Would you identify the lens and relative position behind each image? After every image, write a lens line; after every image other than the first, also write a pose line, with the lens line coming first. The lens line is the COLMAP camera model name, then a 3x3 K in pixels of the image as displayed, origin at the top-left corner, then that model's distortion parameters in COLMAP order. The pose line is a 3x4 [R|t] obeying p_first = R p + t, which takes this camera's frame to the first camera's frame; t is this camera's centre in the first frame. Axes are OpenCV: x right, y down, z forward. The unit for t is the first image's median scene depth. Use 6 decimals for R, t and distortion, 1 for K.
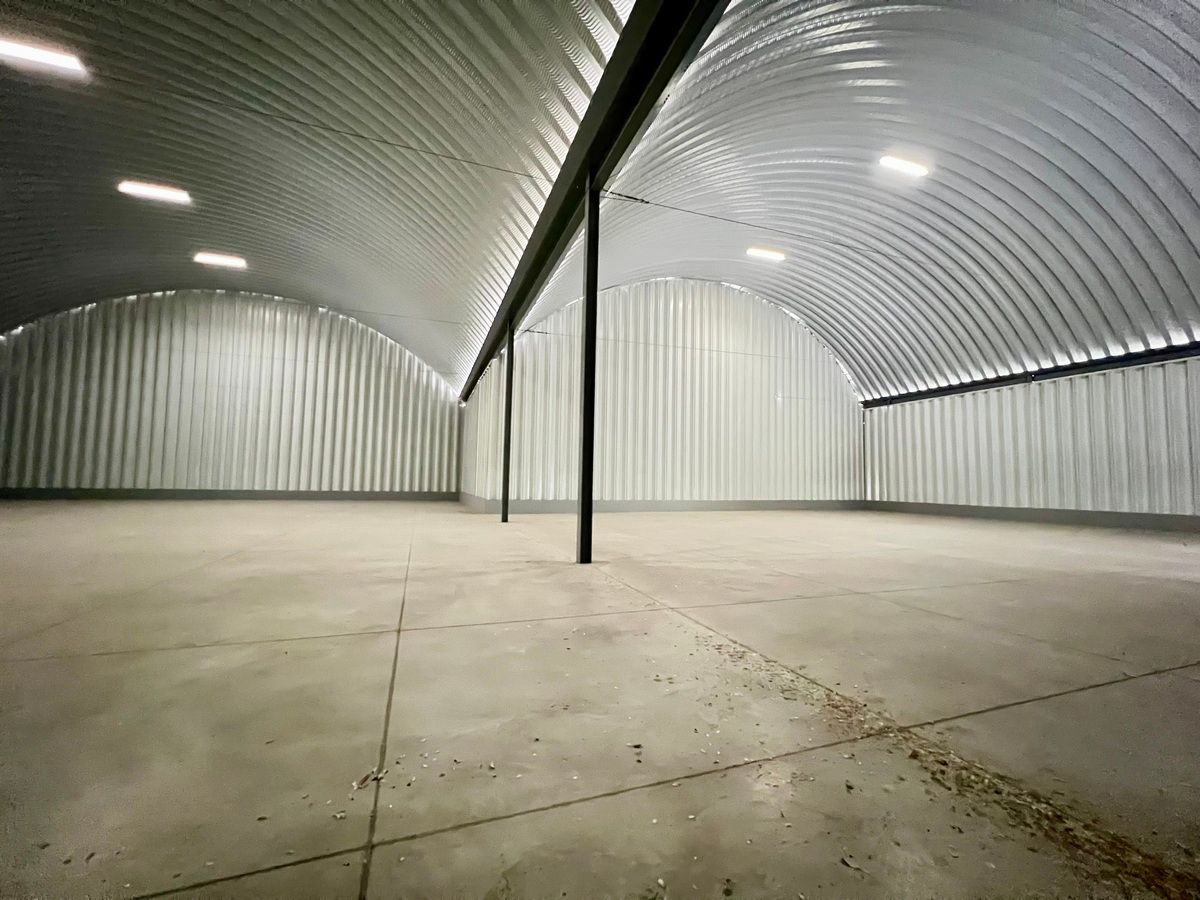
lens RADIAL K [[475.3, 0, 597.8], [0, 475.3, 452.2], [0, 0, 1]] dist [-0.001967, -0.000619]
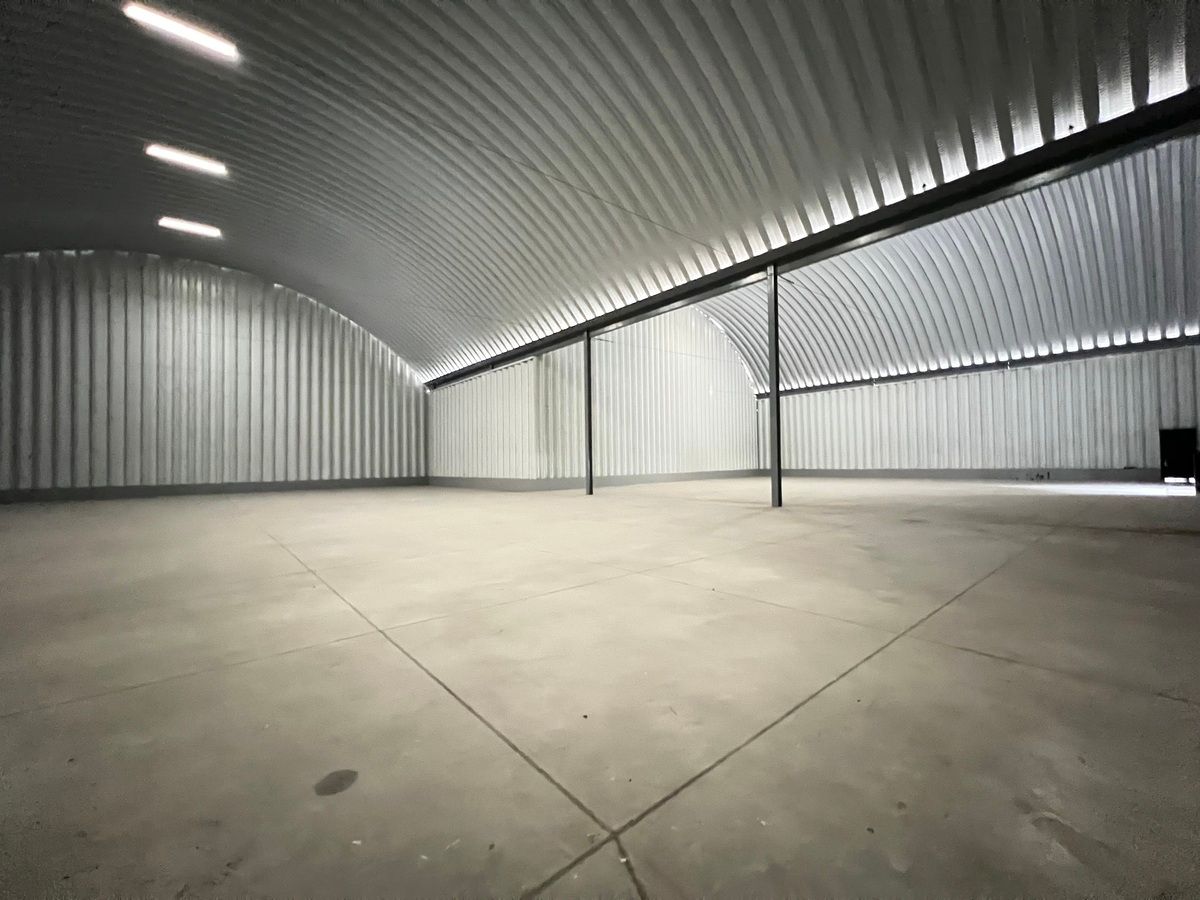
lens RADIAL K [[475.3, 0, 594.1], [0, 475.3, 448.1], [0, 0, 1]] dist [-0.001967, -0.000619]
pose [[0.941512, -0.023637, 0.336148, -0.360339], [0.012117, 0.999266, 0.036328, -0.011705], [-0.336760, -0.030130, 0.941108, -0.098347]]
